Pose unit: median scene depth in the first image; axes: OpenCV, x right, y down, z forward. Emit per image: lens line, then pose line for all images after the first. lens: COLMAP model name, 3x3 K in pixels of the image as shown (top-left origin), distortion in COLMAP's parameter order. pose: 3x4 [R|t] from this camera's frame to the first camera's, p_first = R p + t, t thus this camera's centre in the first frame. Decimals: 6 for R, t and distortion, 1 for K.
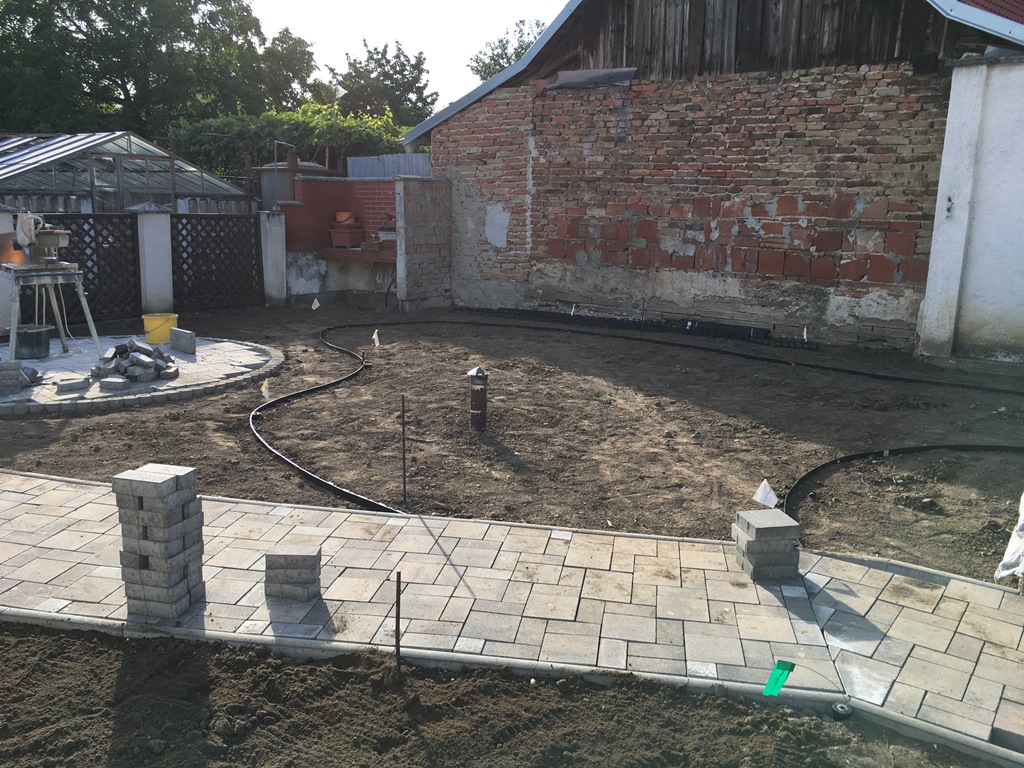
lens RADIAL K [[864.7, 0, 508.4], [0, 864.7, 384.3], [0, 0, 1]] dist [0.065508, -0.075853]
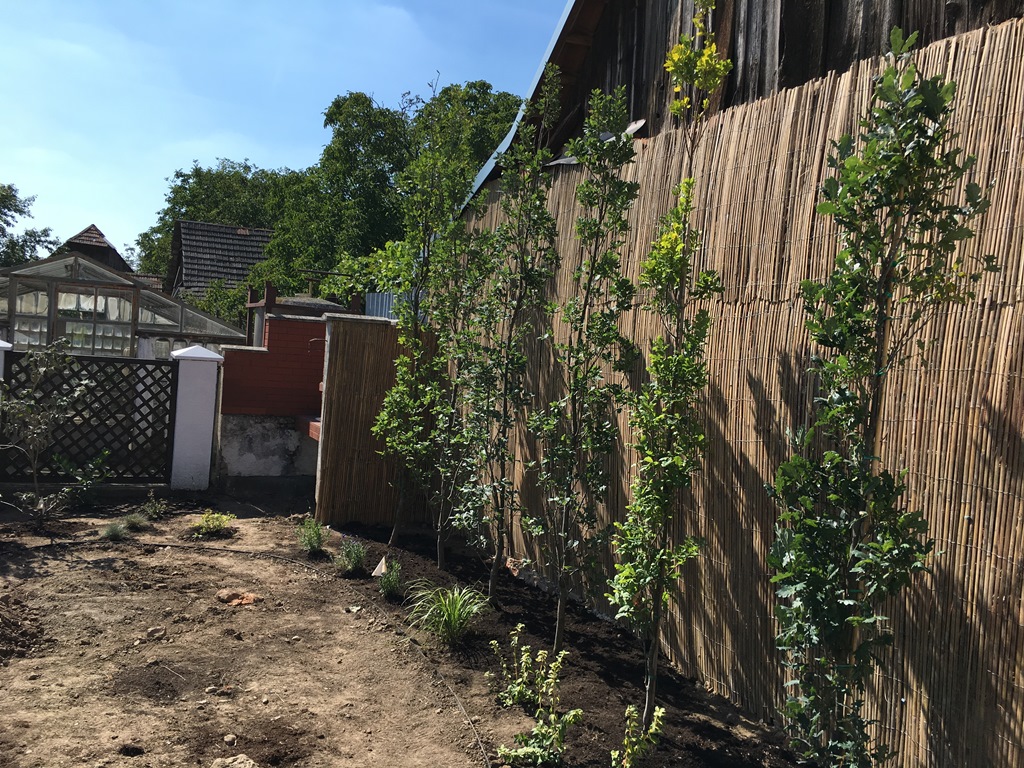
lens RADIAL K [[864.7, 0, 510.6], [0, 864.7, 383.4], [0, 0, 1]] dist [0.065508, -0.075853]
pose [[0.877331, 0.065961, -0.475331, 0.320592], [-0.153989, 0.976824, -0.148669, -0.120352], [0.454508, 0.203627, 0.867155, 0.536797]]
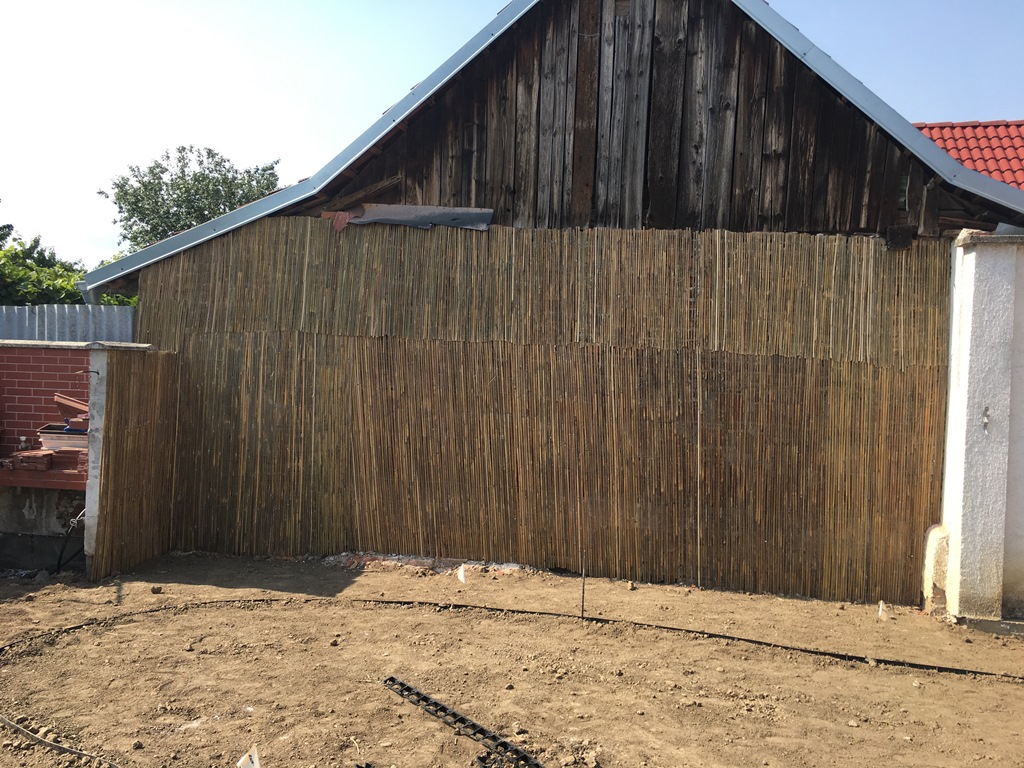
lens RADIAL K [[864.7, 0, 511.5], [0, 864.7, 378.4], [0, 0, 1]] dist [0.065508, -0.075853]
pose [[0.885911, 0.014292, 0.463635, -0.160745], [0.070744, 0.983669, -0.165502, -0.105957], [-0.458429, 0.179419, 0.870432, 0.389521]]
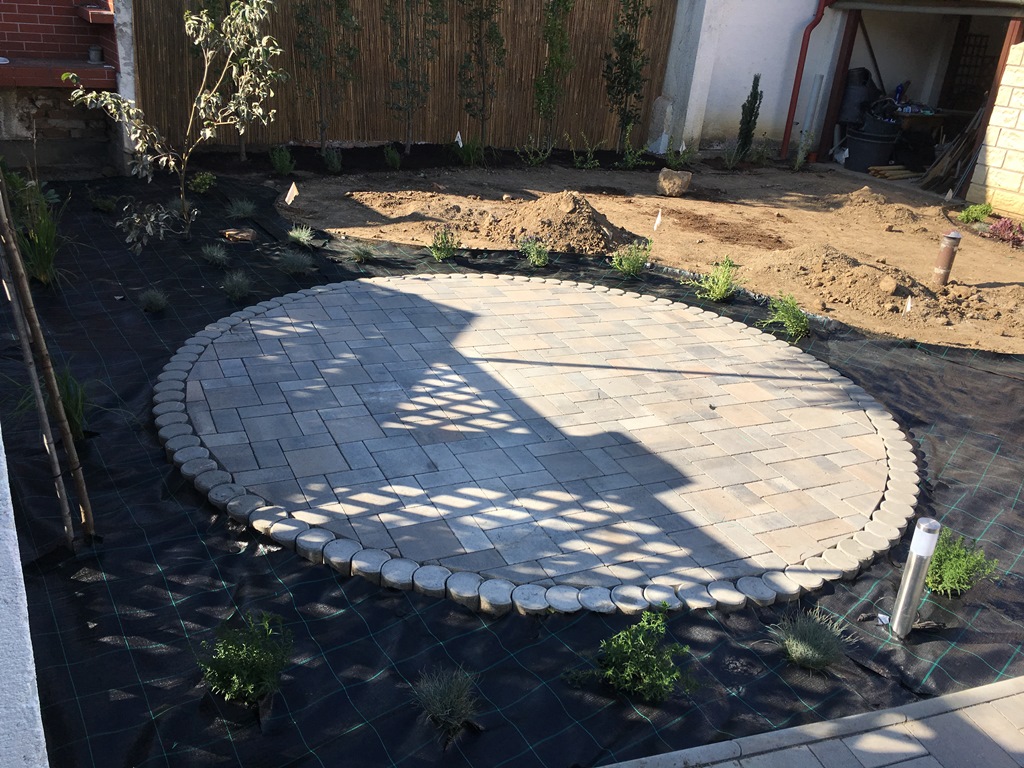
lens RADIAL K [[864.7, 0, 507.6], [0, 864.7, 388.2], [0, 0, 1]] dist [0.065508, -0.075853]
pose [[0.374147, -0.363445, 0.853183, -0.652038], [0.101525, 0.930527, 0.351871, -0.144375], [-0.921795, -0.045032, 0.385053, 0.570340]]
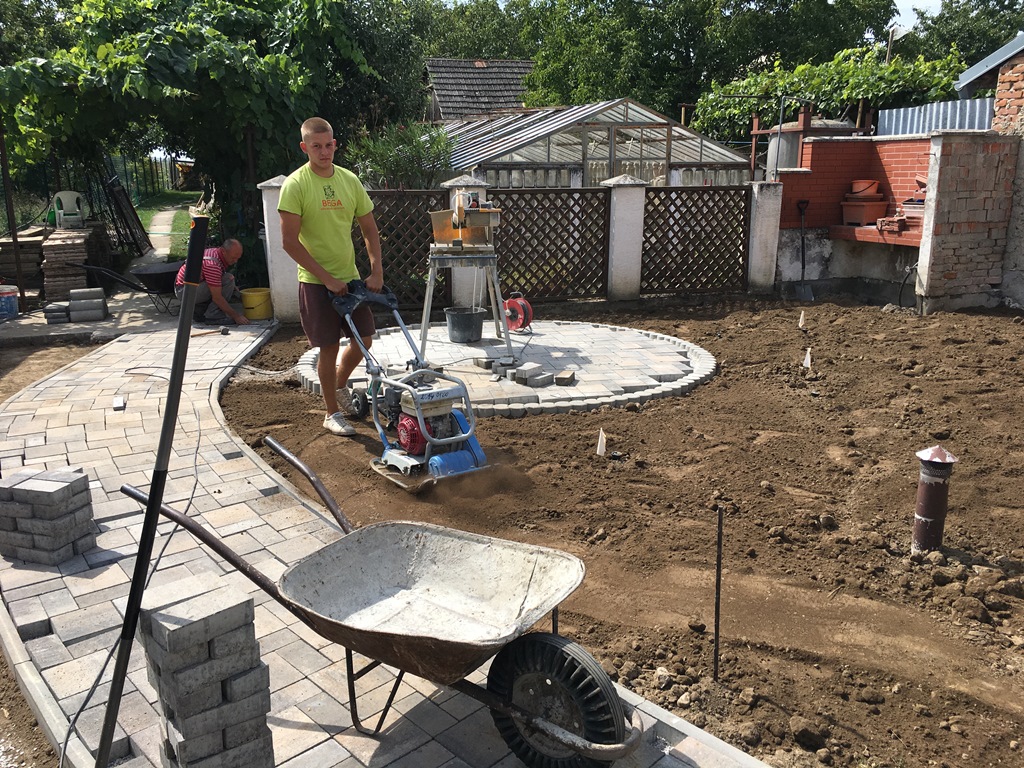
lens RADIAL K [[864.7, 0, 517.9], [0, 864.7, 379.9], [0, 0, 1]] dist [0.065508, -0.075853]
pose [[0.814410, 0.119542, -0.567844, 0.035607], [-0.102101, 0.992804, 0.062569, -0.039479], [0.571237, 0.007021, 0.820755, 0.186389]]
